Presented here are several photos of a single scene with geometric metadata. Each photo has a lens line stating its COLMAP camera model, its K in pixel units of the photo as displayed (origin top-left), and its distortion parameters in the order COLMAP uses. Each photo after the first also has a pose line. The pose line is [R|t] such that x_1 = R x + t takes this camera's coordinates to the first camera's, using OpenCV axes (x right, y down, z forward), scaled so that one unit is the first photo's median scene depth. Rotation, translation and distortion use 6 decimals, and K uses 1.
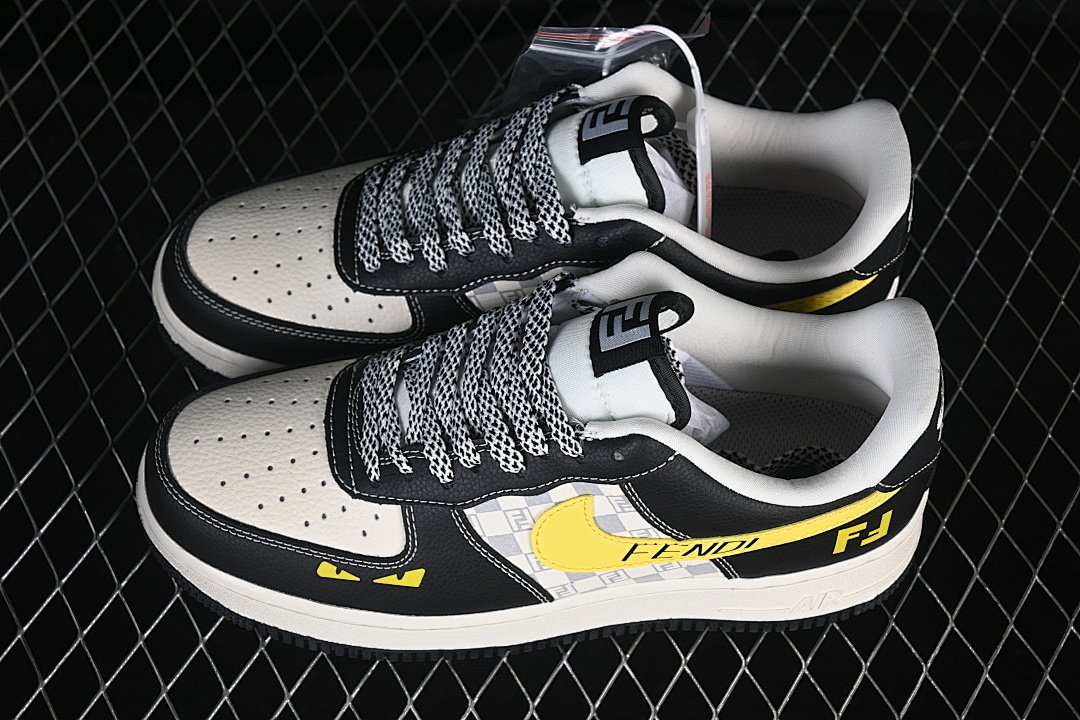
lens RADIAL K [[2391.4, 0, 540.3], [0, 2391.4, 288.4], [0, 0, 1]] dist [0.039348, 0.078324]
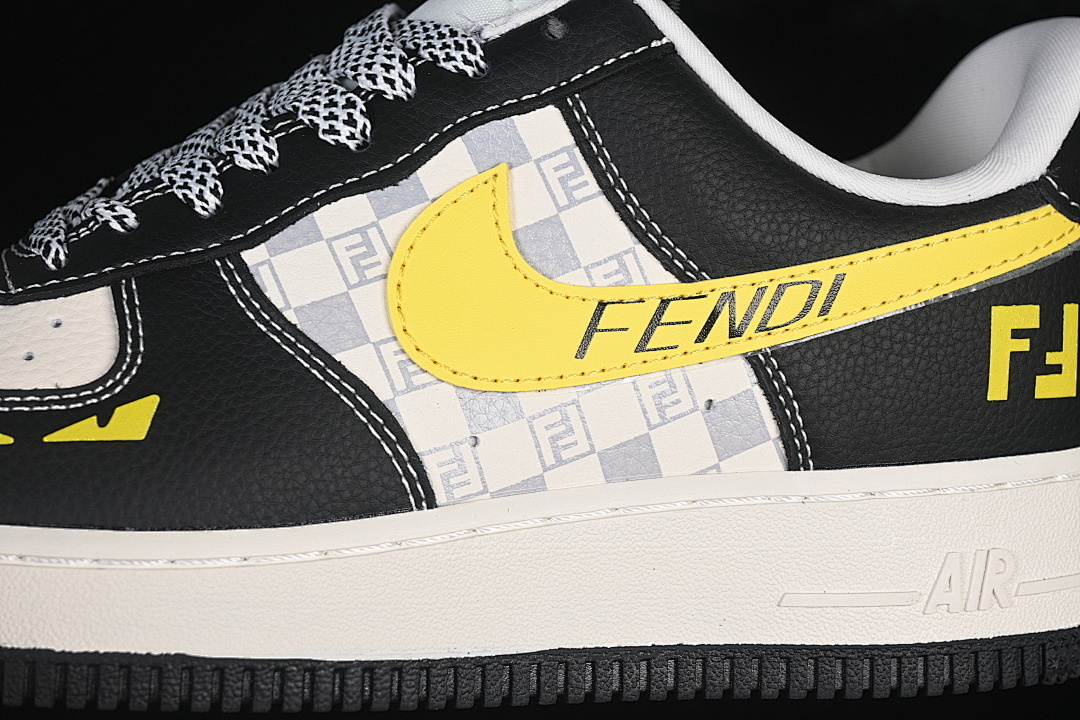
lens RADIAL K [[2391.4, 0, 540.3], [0, 2391.4, 288.4], [0, 0, 1]] dist [0.039348, 0.078324]
pose [[0.986653, 0.004363, 0.162781, -0.051771], [0.126121, 0.611855, -0.780850, 0.484216], [-0.103005, 0.790958, 0.603138, 0.704829]]
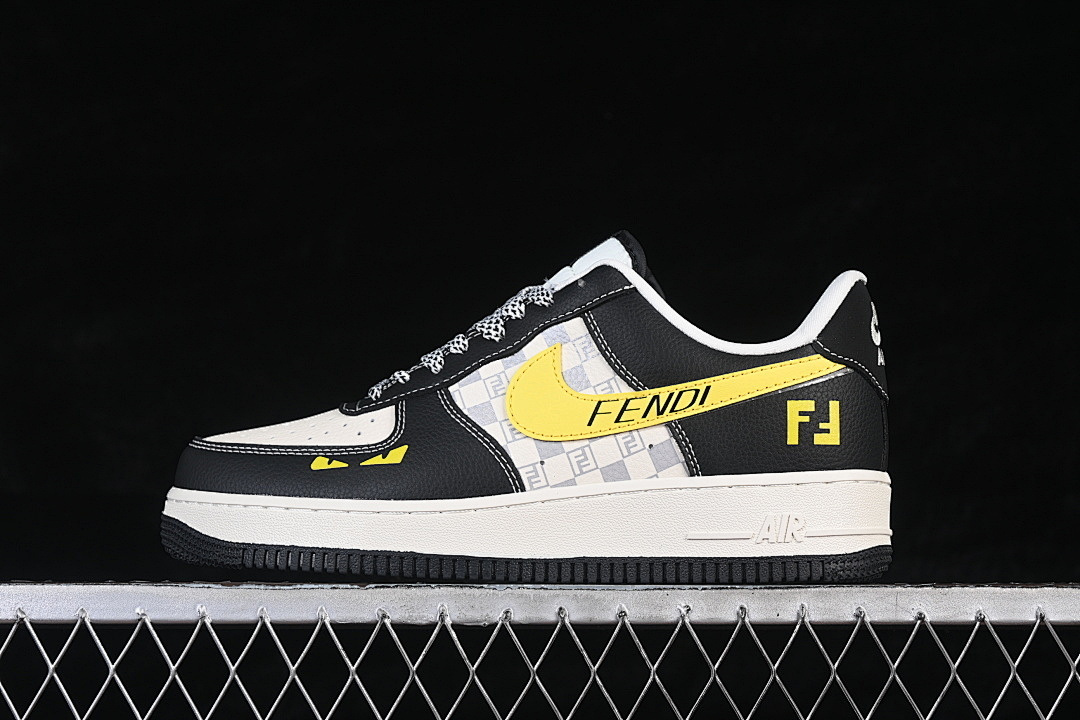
lens RADIAL K [[2391.4, 0, 540.3], [0, 2391.4, 288.4], [0, 0, 1]] dist [0.039348, 0.078324]
pose [[0.990716, -0.027582, -0.133119, 0.160303], [-0.105533, 0.461233, -0.880981, 1.050952], [0.085698, 0.886850, 0.454040, 0.454274]]
